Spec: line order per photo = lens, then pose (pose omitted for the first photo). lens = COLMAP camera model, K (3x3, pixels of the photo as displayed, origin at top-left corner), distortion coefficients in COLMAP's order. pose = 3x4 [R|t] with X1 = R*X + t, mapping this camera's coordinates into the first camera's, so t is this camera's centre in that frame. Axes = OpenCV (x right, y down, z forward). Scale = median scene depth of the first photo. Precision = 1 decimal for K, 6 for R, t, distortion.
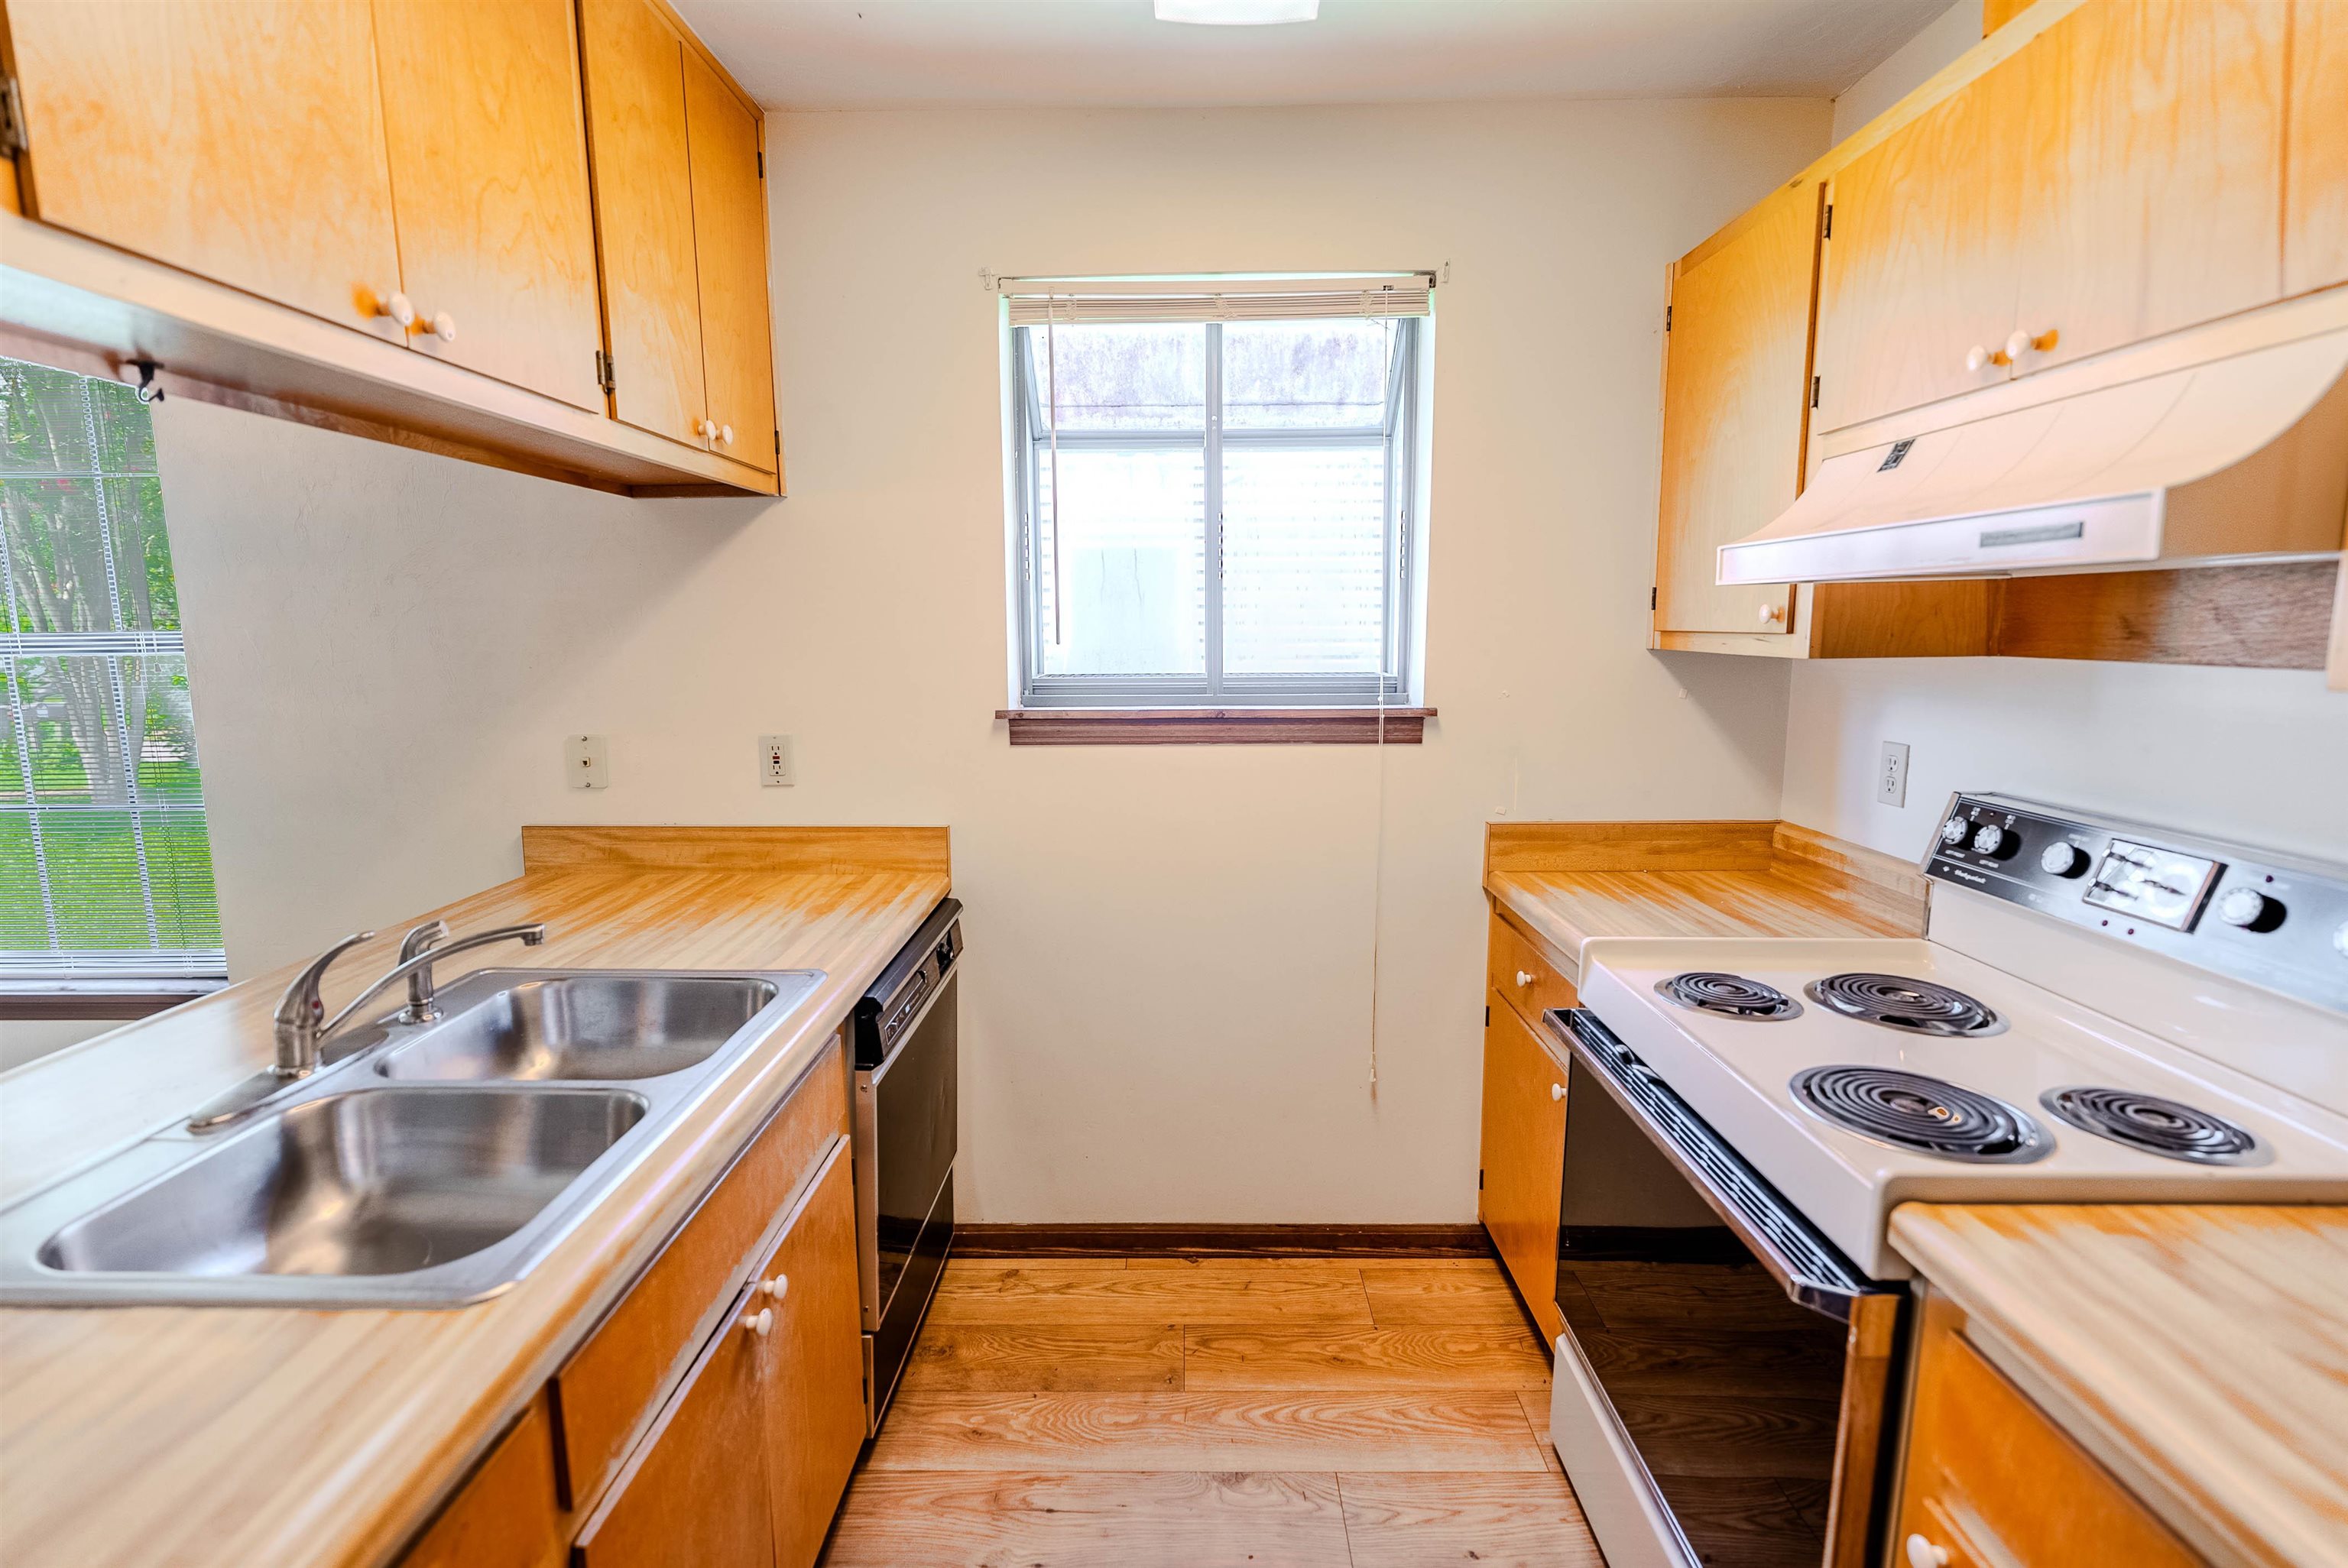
lens RADIAL K [[1070.9, 0, 1178.3], [0, 1070.9, 786.7], [0, 0, 1]] dist [-0.008968, 0.002581]
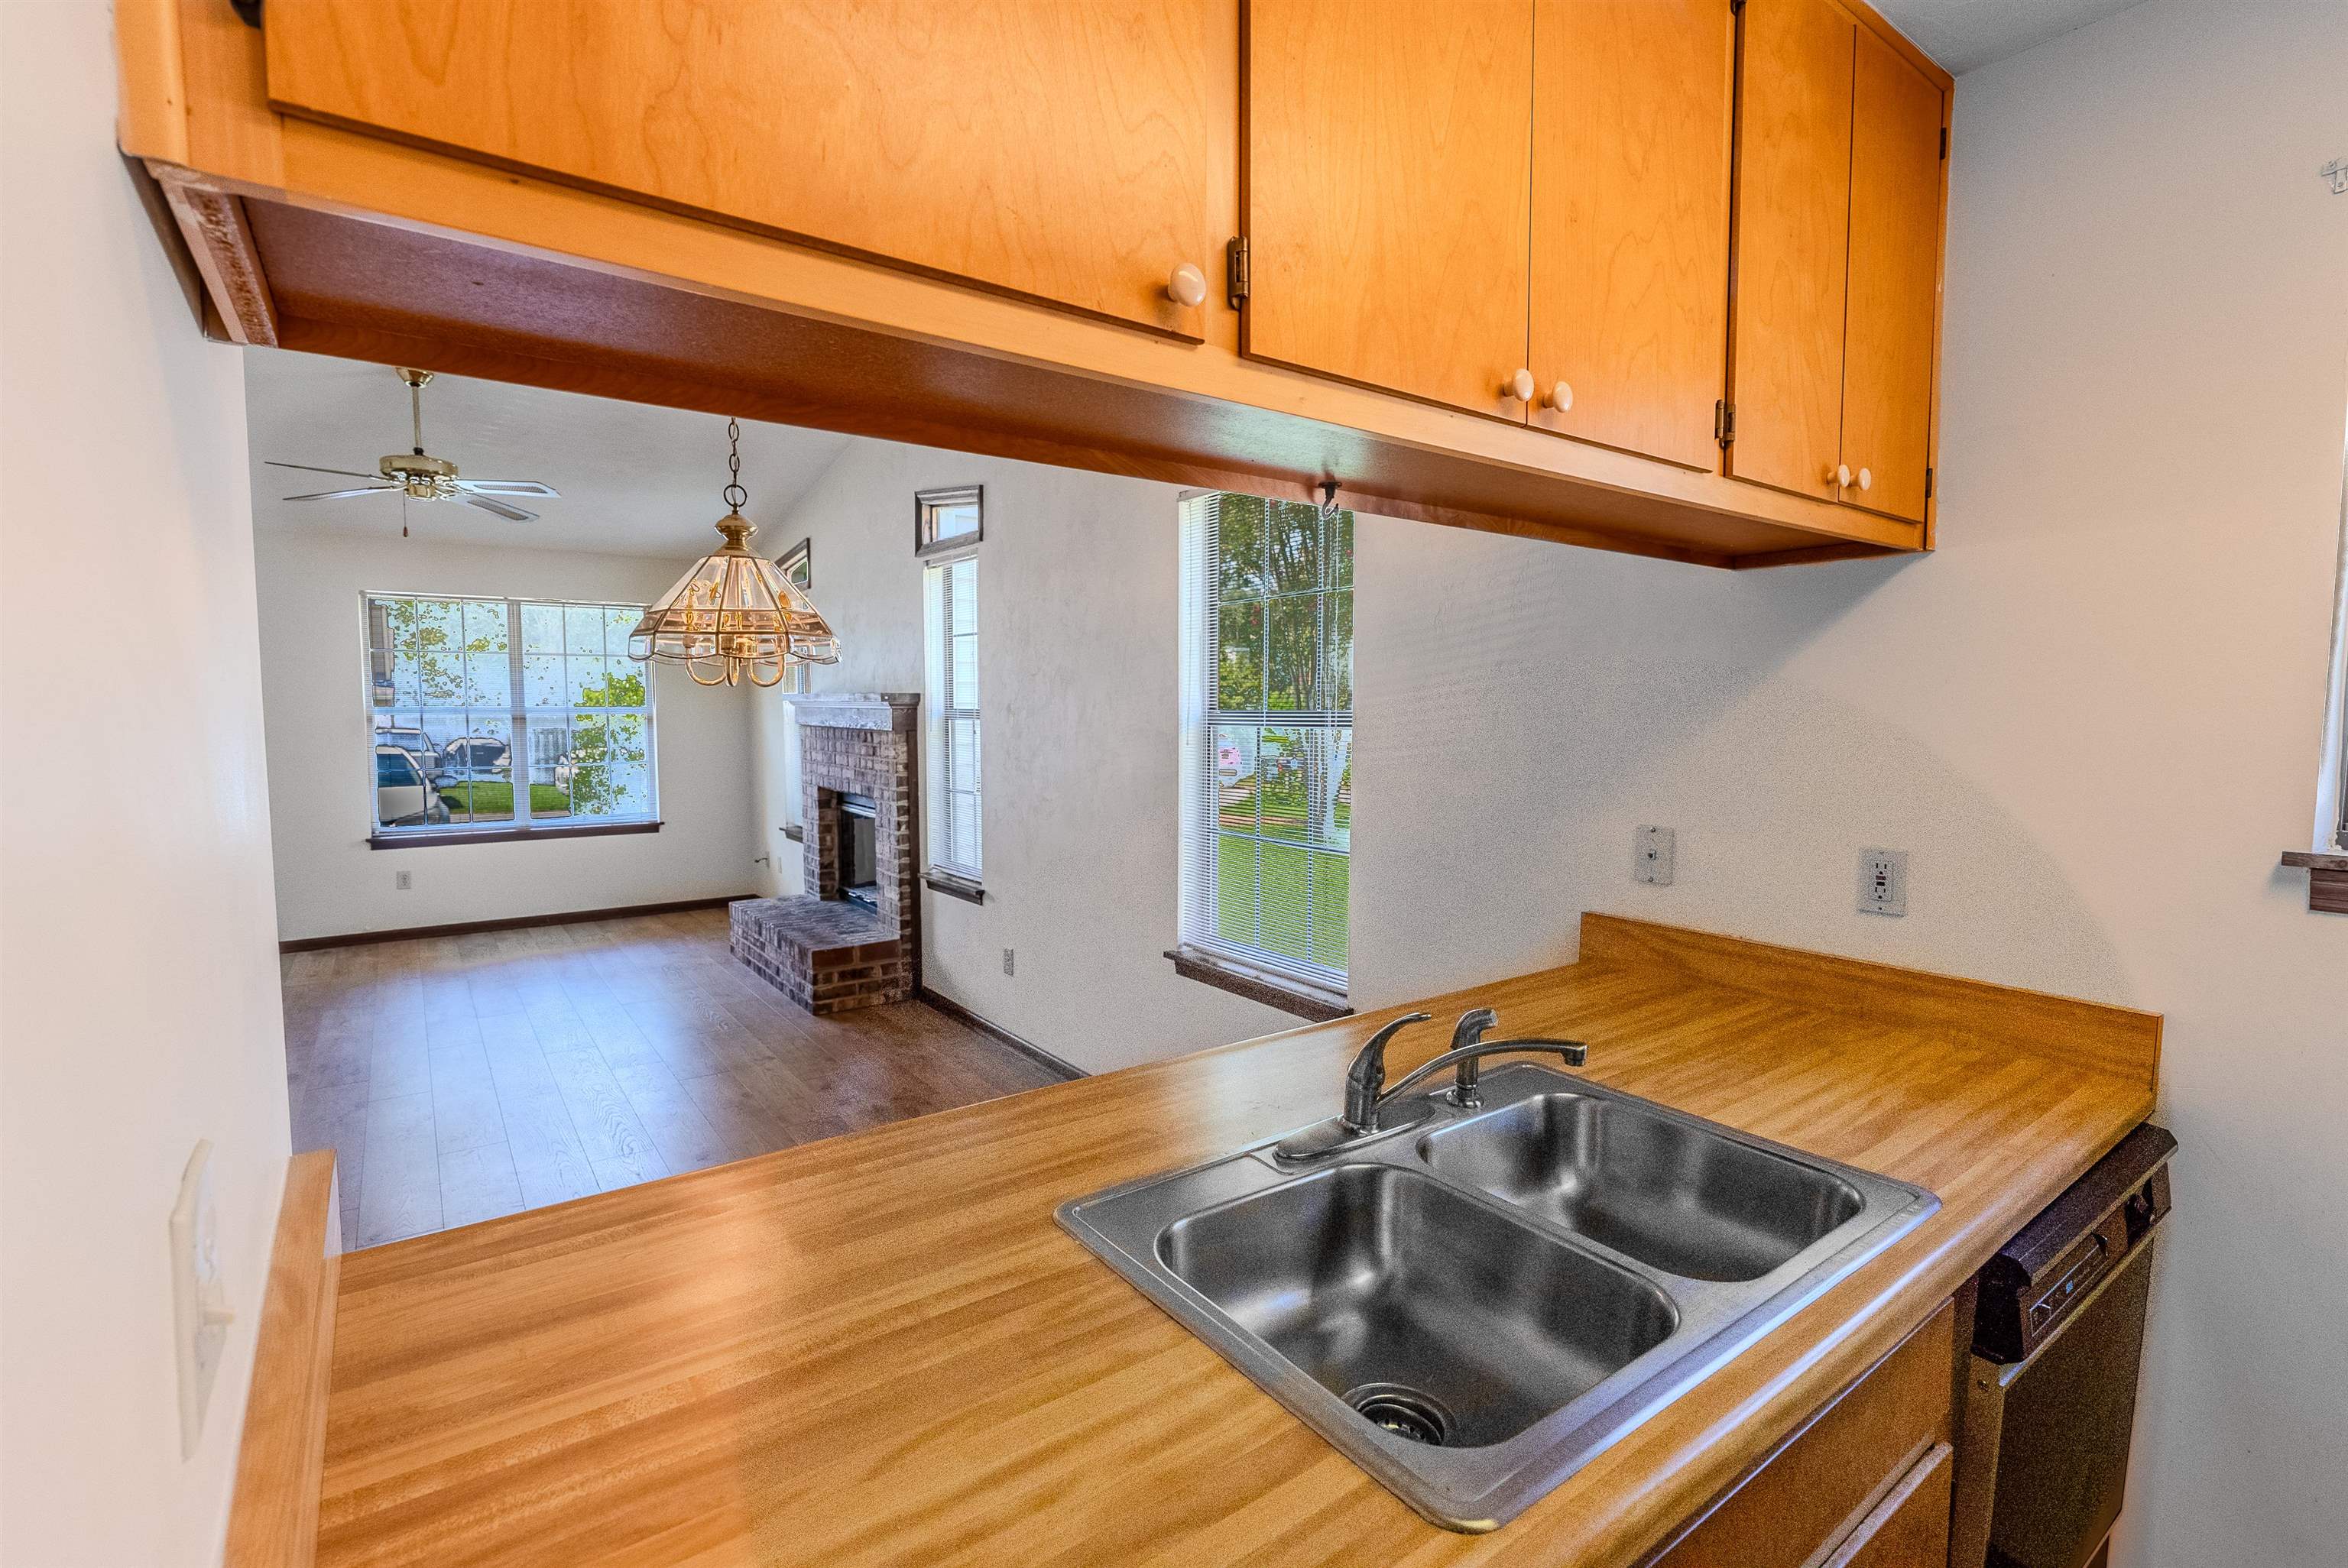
lens RADIAL K [[1070.9, 0, 1187.2], [0, 1070.9, 772.2], [0, 0, 1]] dist [-0.008968, 0.002581]
pose [[0.604796, 0.056225, -0.794393, -0.089895], [-0.126690, 0.991594, -0.026270, -0.026900], [0.786239, 0.116530, 0.606835, 0.152842]]
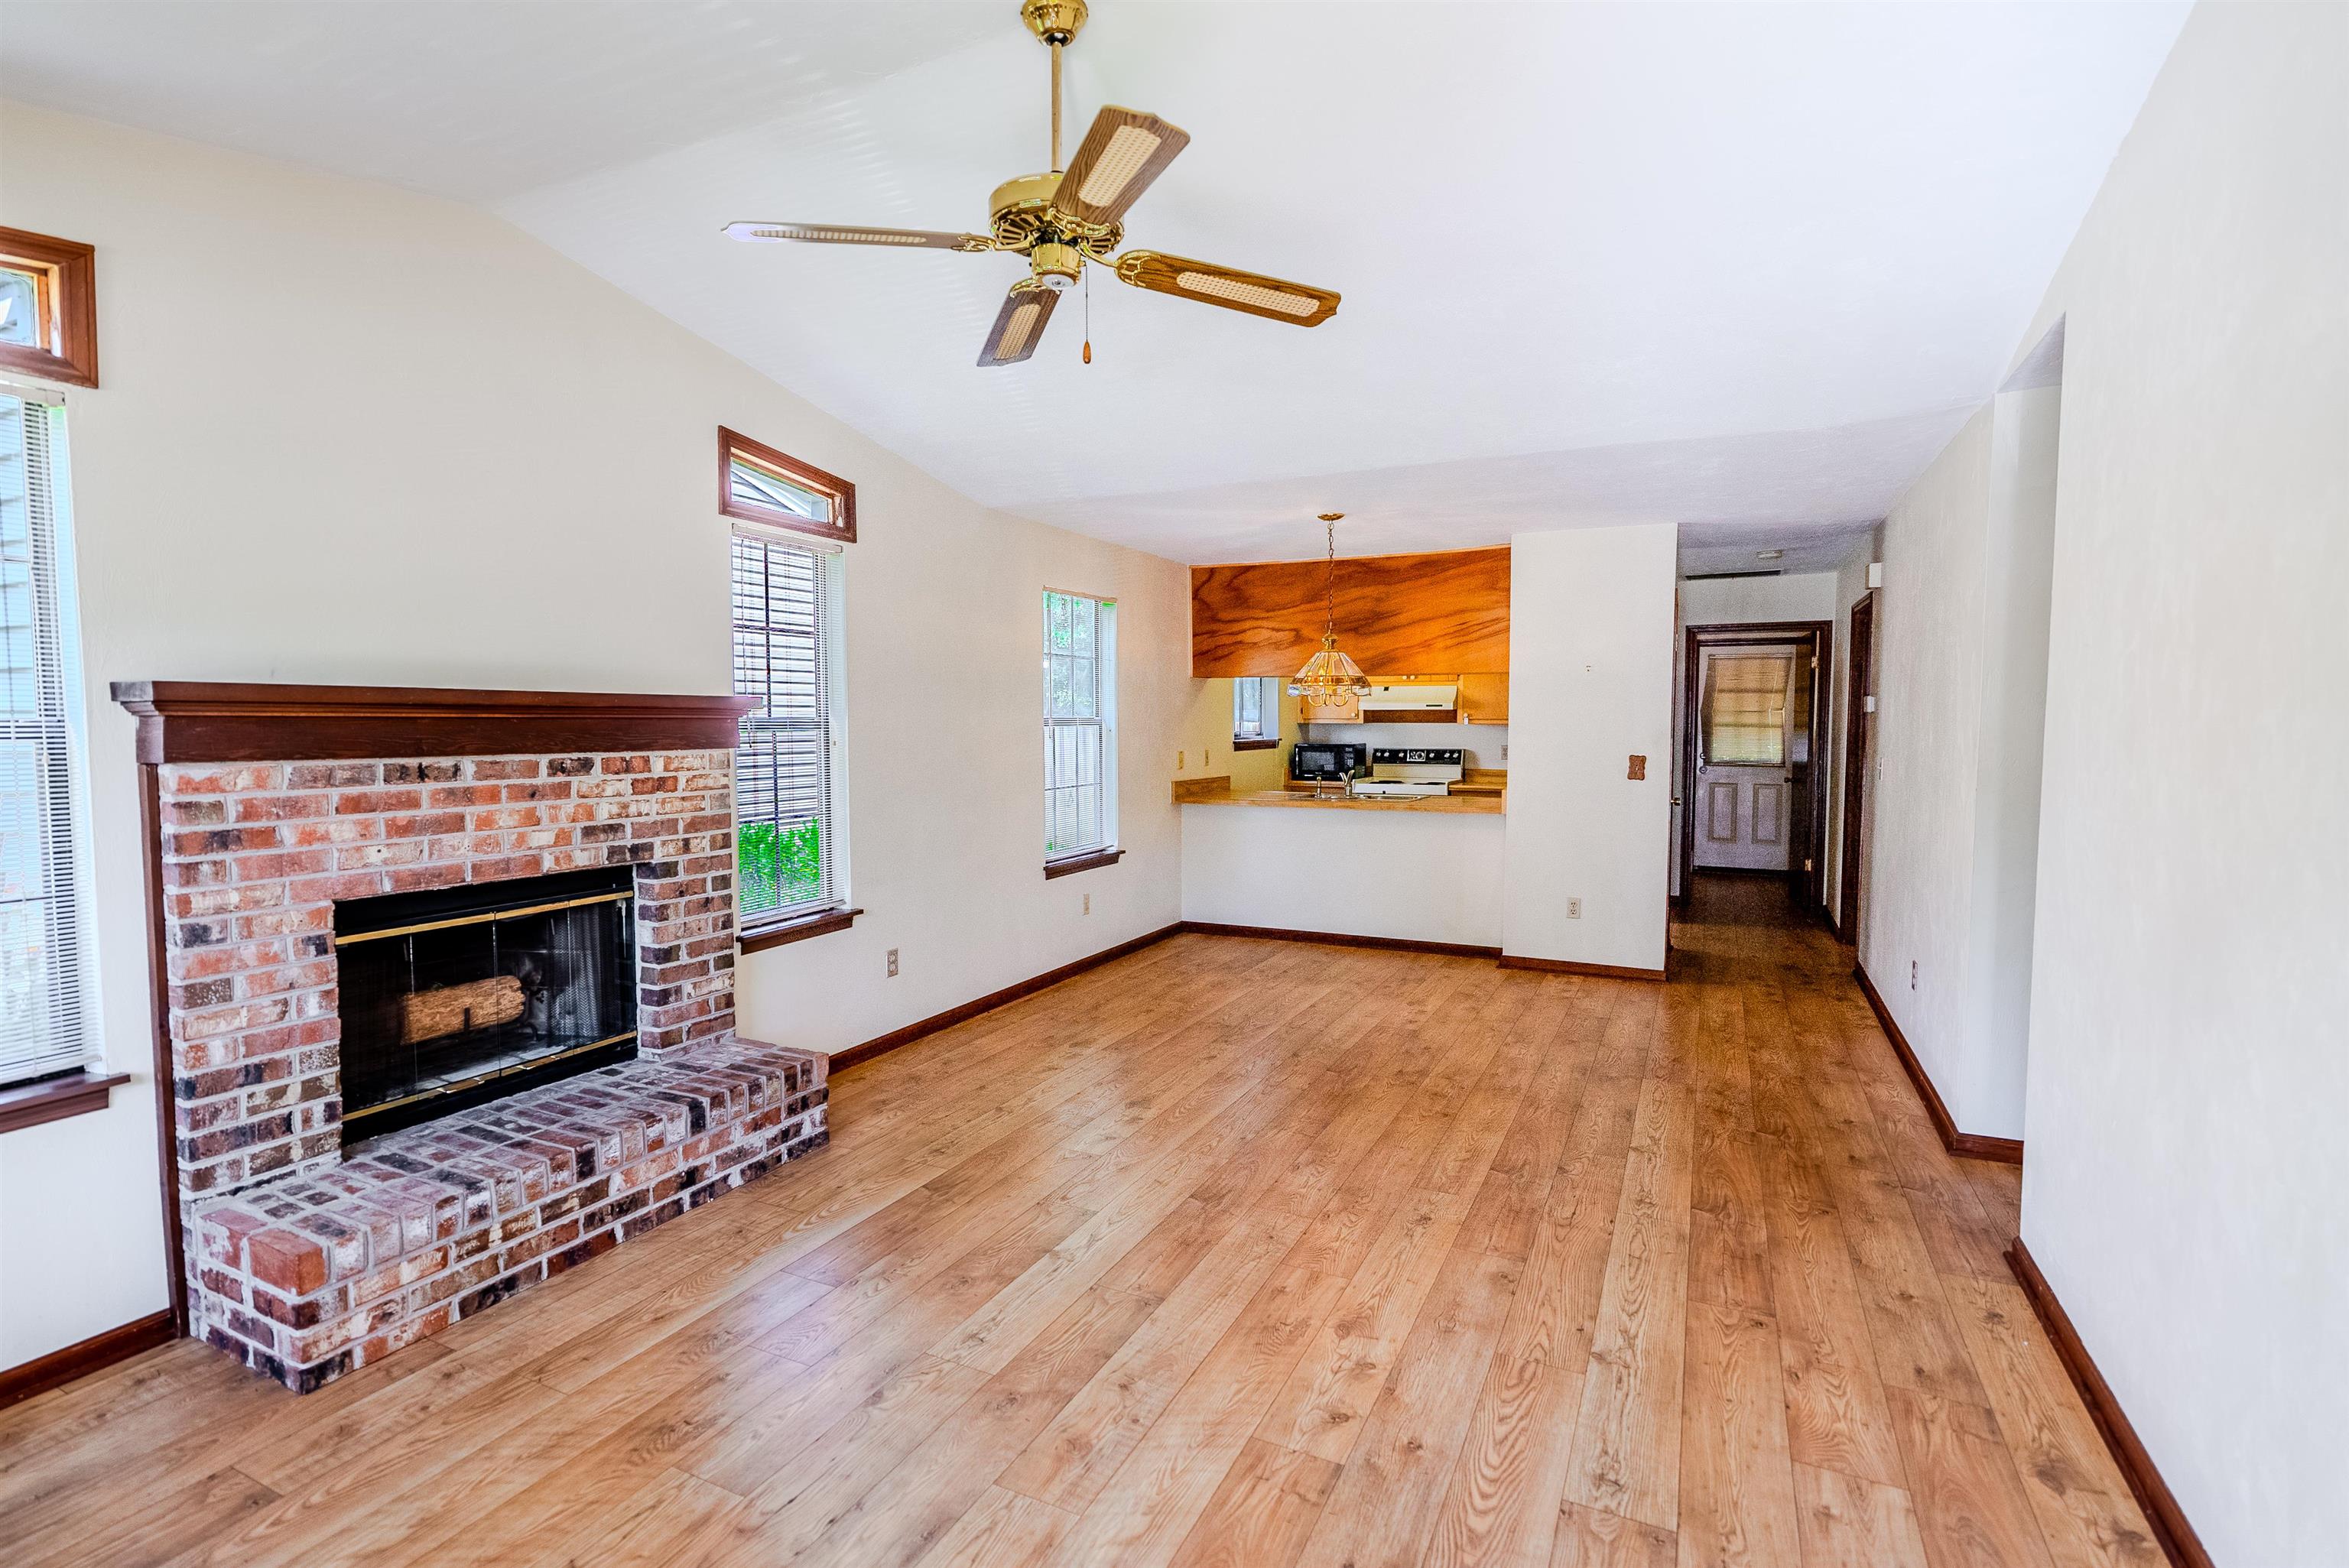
lens RADIAL K [[1071.3, 0, 1187.3], [0, 1071.3, 773.4], [0, 0, 1]] dist [-0.008968, 0.002581]
pose [[0.421450, -0.040045, 0.905967, -4.905633], [0.138033, 0.990217, -0.020443, 0.113456], [-0.896285, 0.133669, 0.422855, -0.469313]]
